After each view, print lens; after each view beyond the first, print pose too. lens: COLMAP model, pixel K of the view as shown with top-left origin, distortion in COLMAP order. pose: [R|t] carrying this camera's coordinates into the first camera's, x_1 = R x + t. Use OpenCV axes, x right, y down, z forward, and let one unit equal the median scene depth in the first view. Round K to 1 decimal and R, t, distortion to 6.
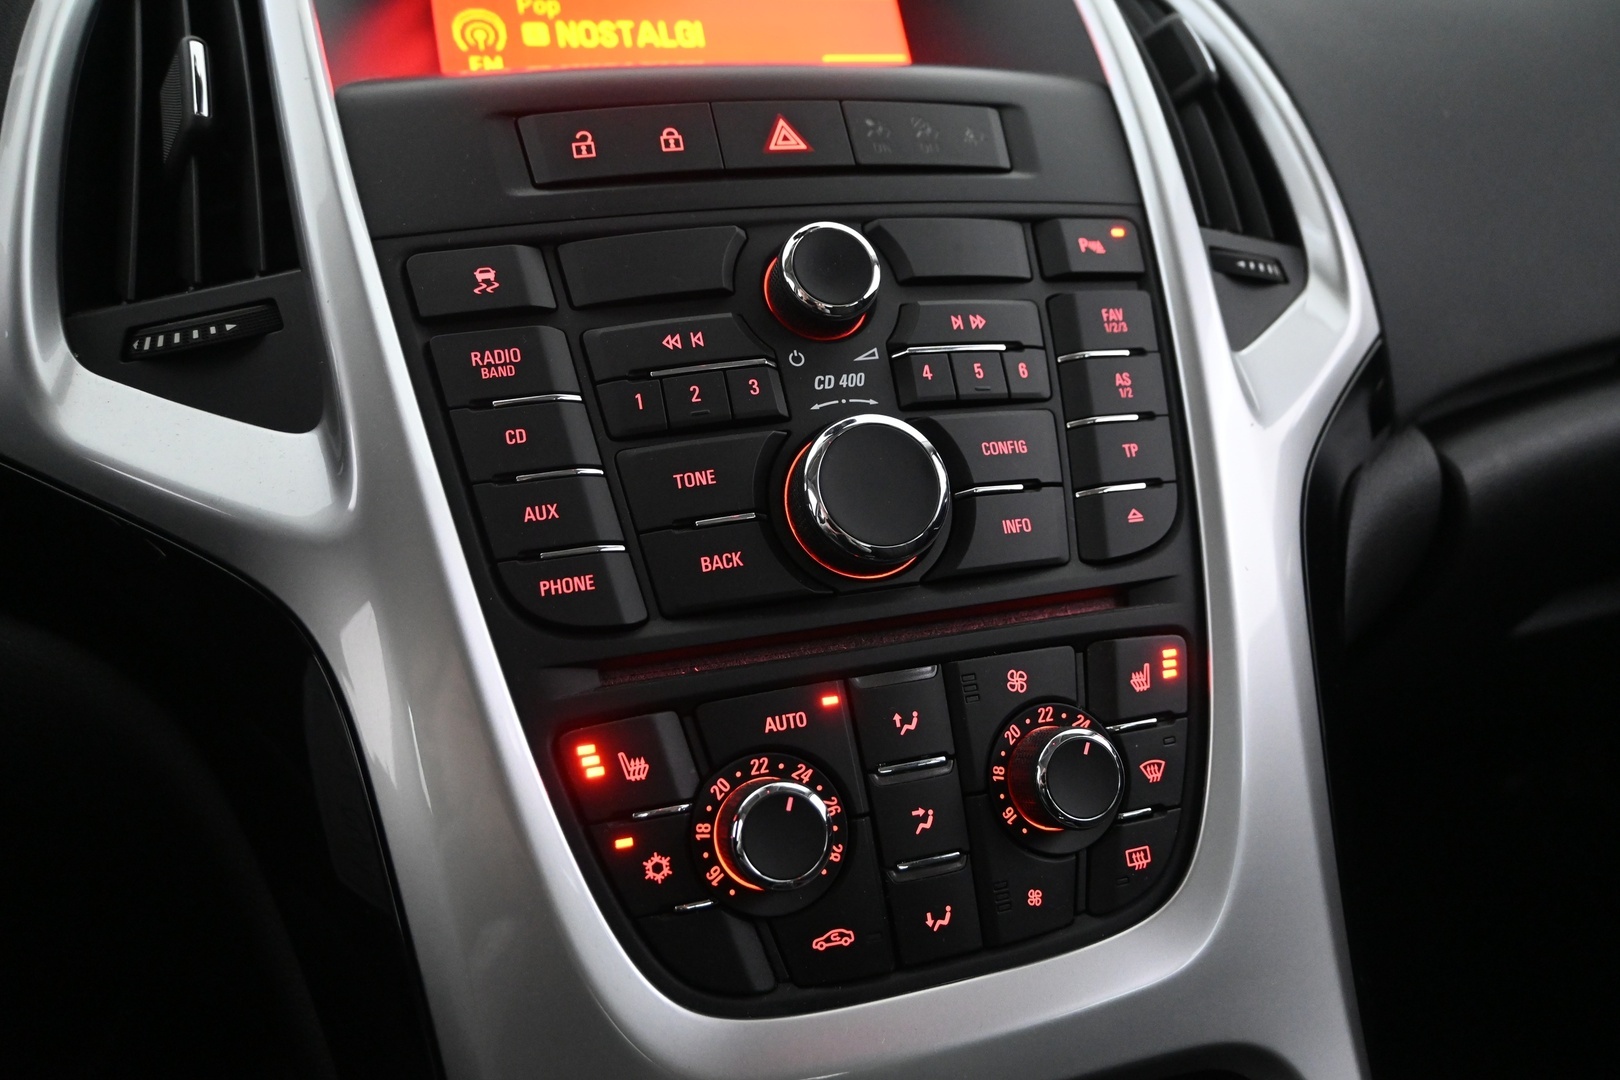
lens RADIAL K [[1265.4, 0, 810.4], [0, 1265.4, 543.9], [0, 0, 1]] dist [-0.014041, 0.004318]
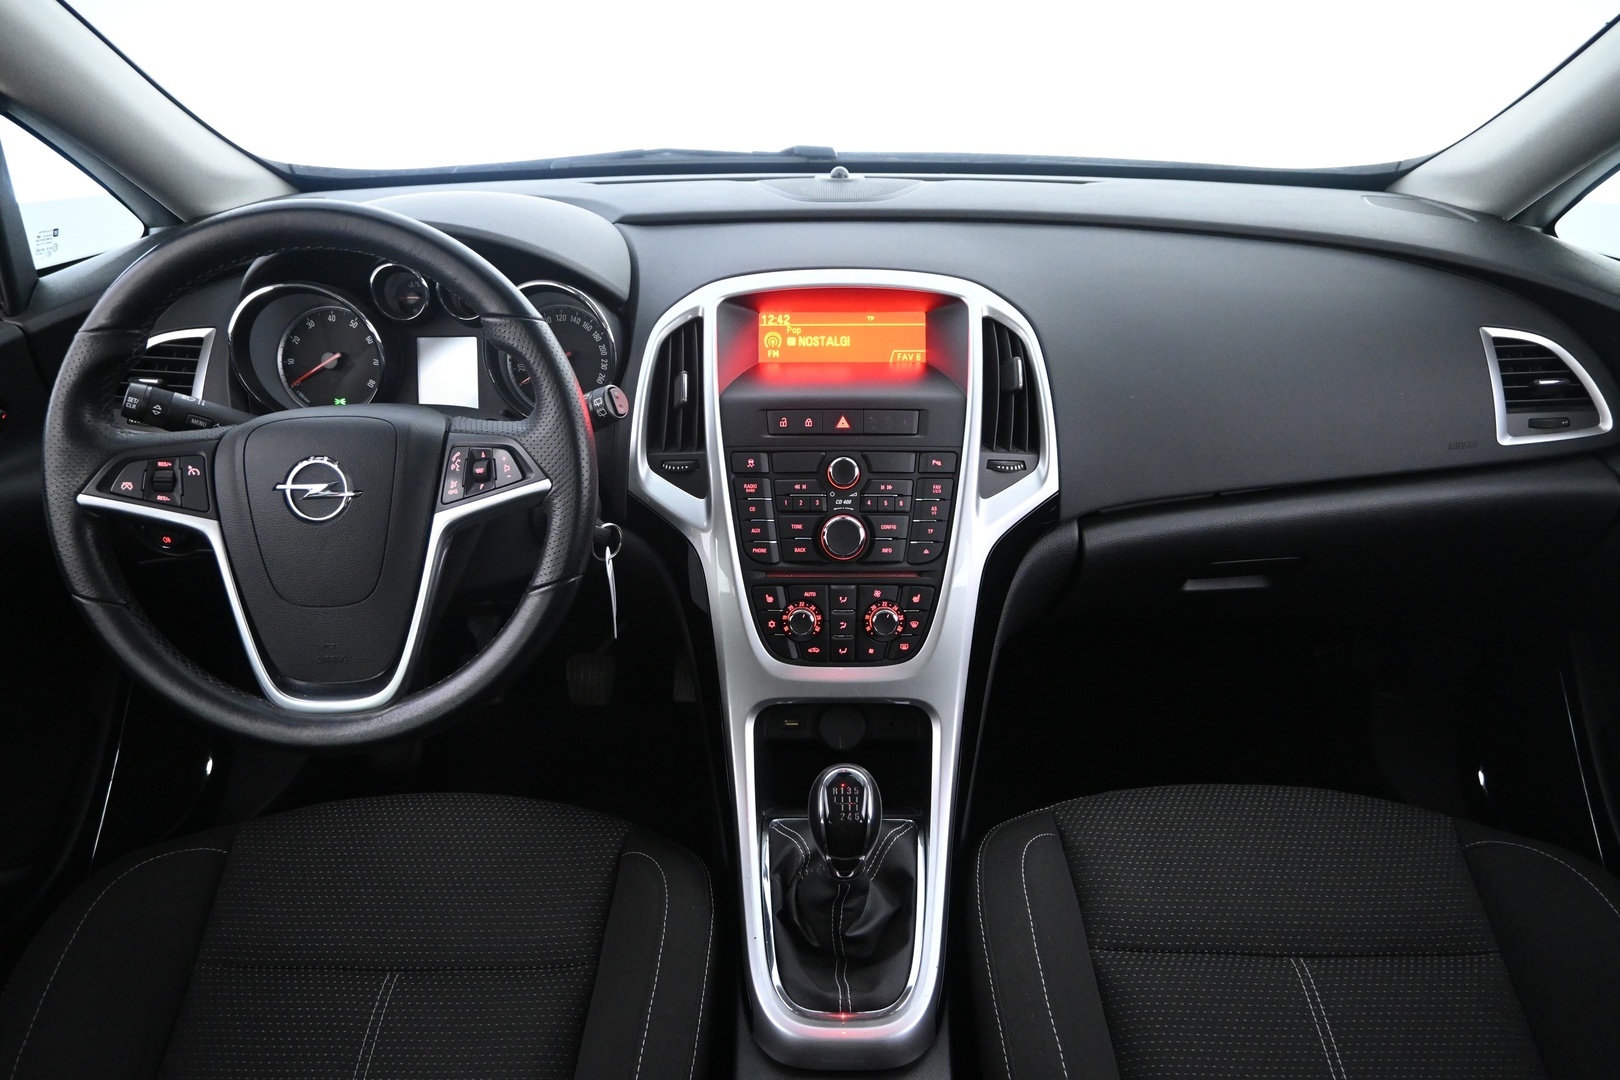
lens RADIAL K [[1115.0, 0, 809.0], [0, 1115.0, 534.4], [0, 0, 1]] dist [-0.004788, 0.001745]
pose [[0.941606, 0.181672, -0.283502, 0.851681], [-0.112666, 0.963418, 0.243170, -0.806787], [0.317308, -0.197029, 0.927629, -1.981194]]
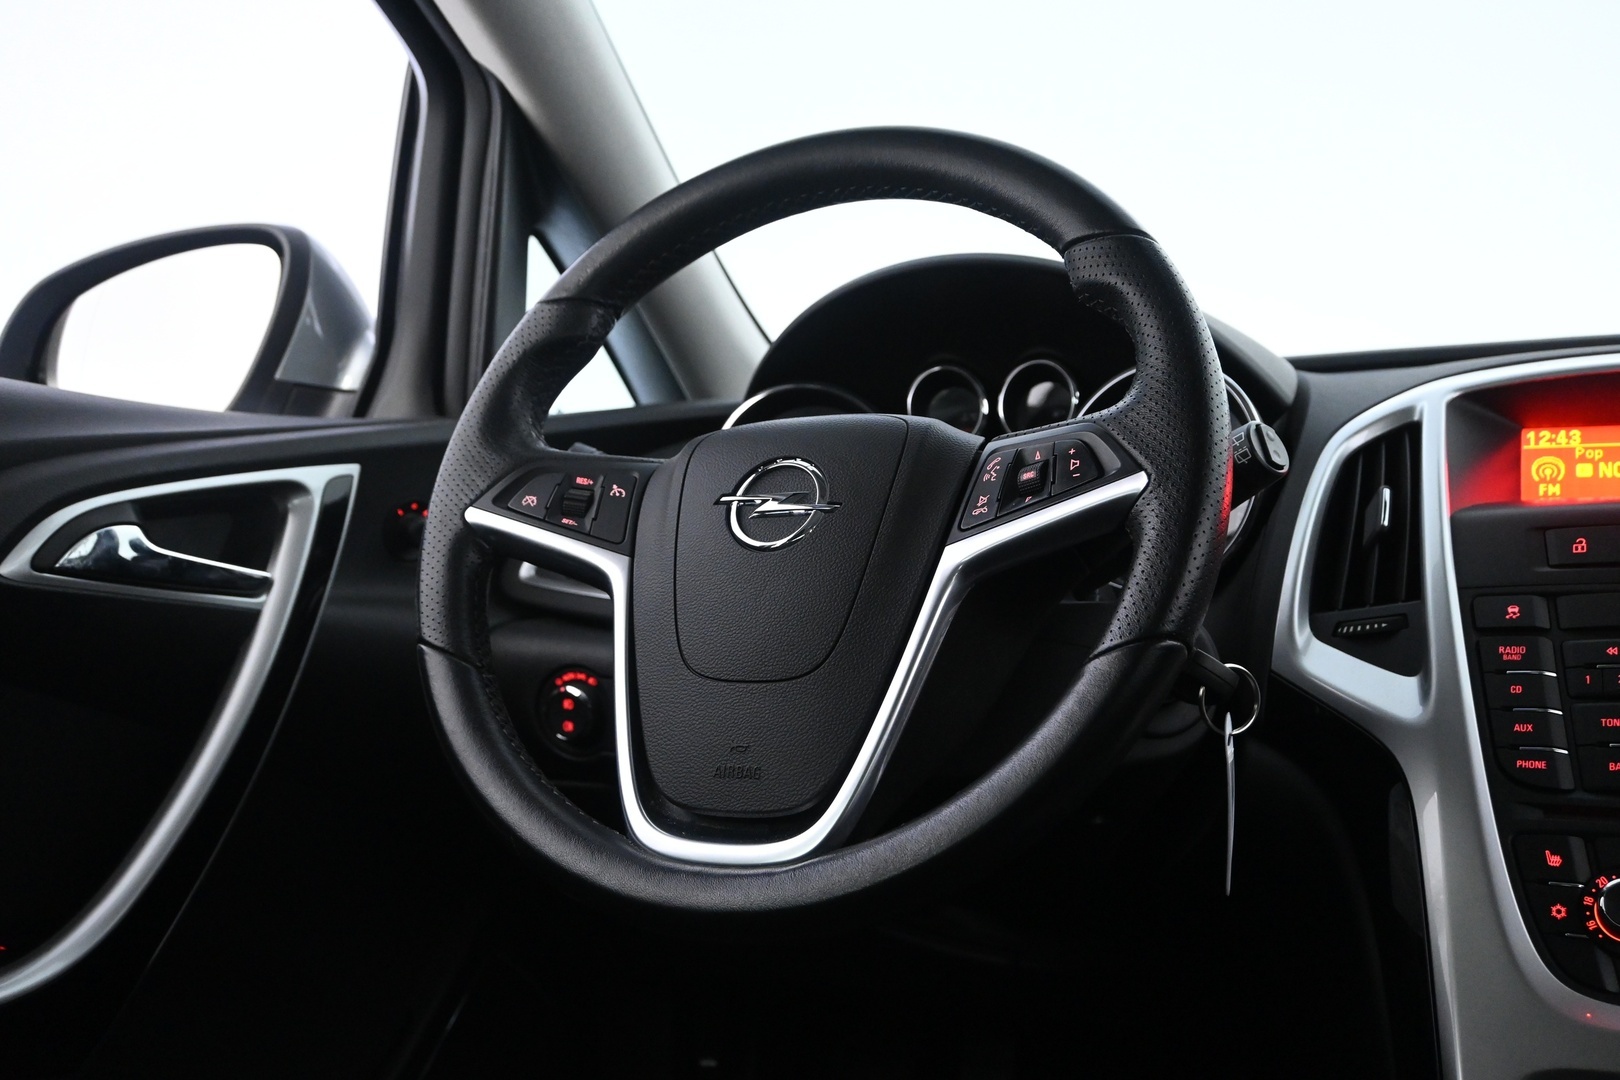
lens RADIAL K [[1496.4, 0, 802.3], [0, 1496.4, 533.7], [0, 0, 1]] dist [-0.018470, 0.000000]
pose [[0.703284, 0.031502, -0.710211, 0.605726], [-0.204104, 0.965906, -0.159270, 0.268480], [0.680979, 0.256969, 0.685736, -1.373760]]
